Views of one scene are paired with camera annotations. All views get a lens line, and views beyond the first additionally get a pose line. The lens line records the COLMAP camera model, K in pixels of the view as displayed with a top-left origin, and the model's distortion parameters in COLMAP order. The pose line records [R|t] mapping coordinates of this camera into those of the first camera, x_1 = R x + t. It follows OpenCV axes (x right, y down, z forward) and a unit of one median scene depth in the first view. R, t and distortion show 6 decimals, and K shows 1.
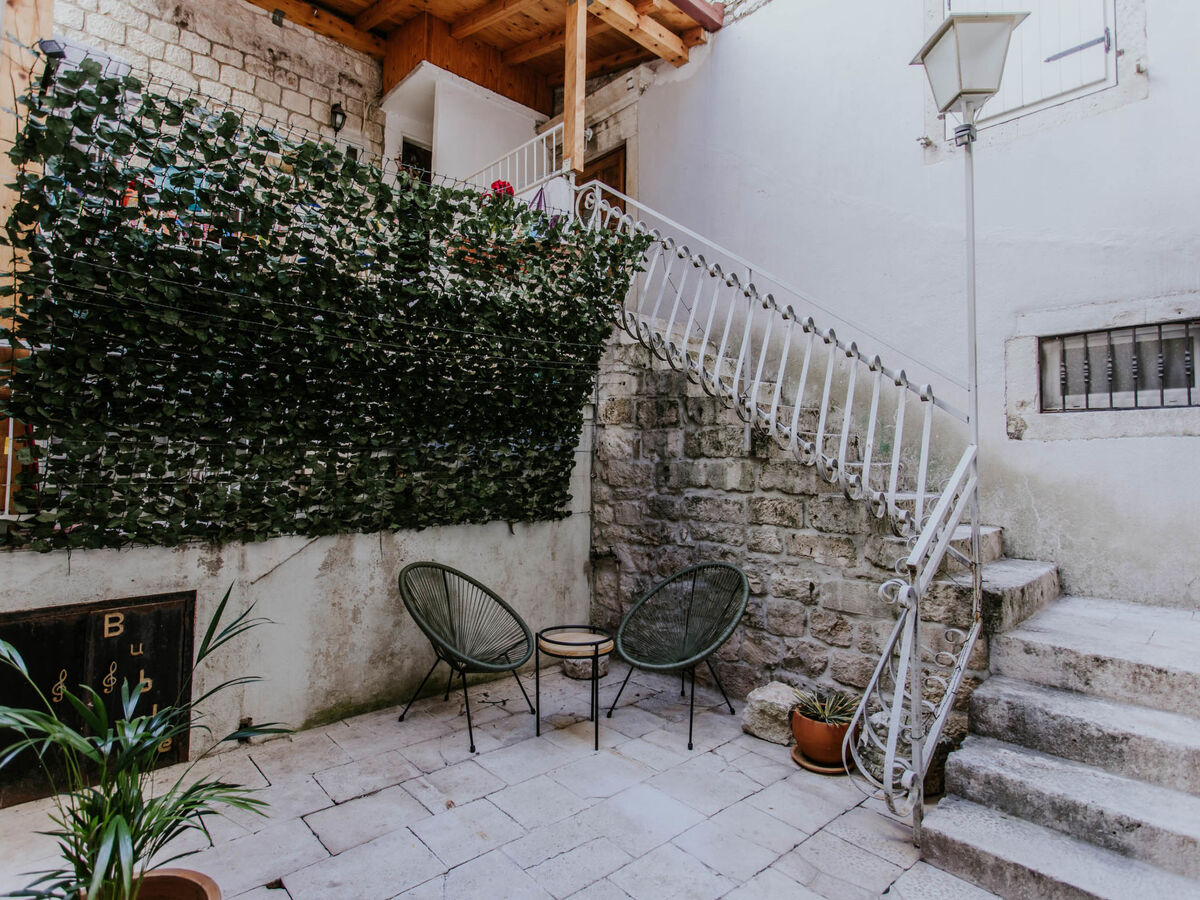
lens RADIAL K [[703.8, 0, 599.1], [0, 703.8, 449.0], [0, 0, 1]] dist [-0.005555, -0.000611]
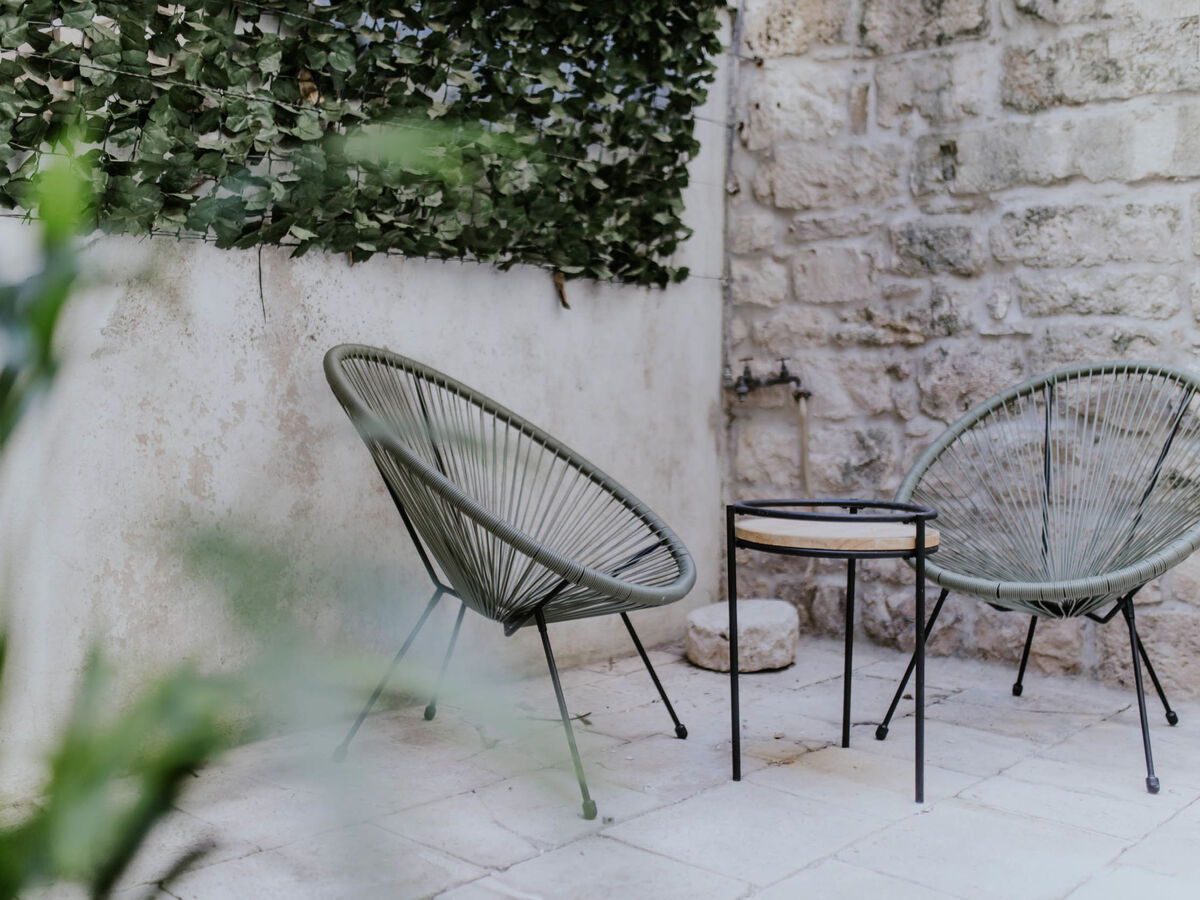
lens RADIAL K [[1380.1, 0, 600.6], [0, 1380.1, 450.5], [0, 0, 1]] dist [-0.002037, 0.000000]
pose [[0.991317, -0.000464, 0.131491, -0.202910], [-0.006732, 0.998504, 0.054272, 0.158339], [-0.131320, -0.054686, 0.989831, 0.243380]]
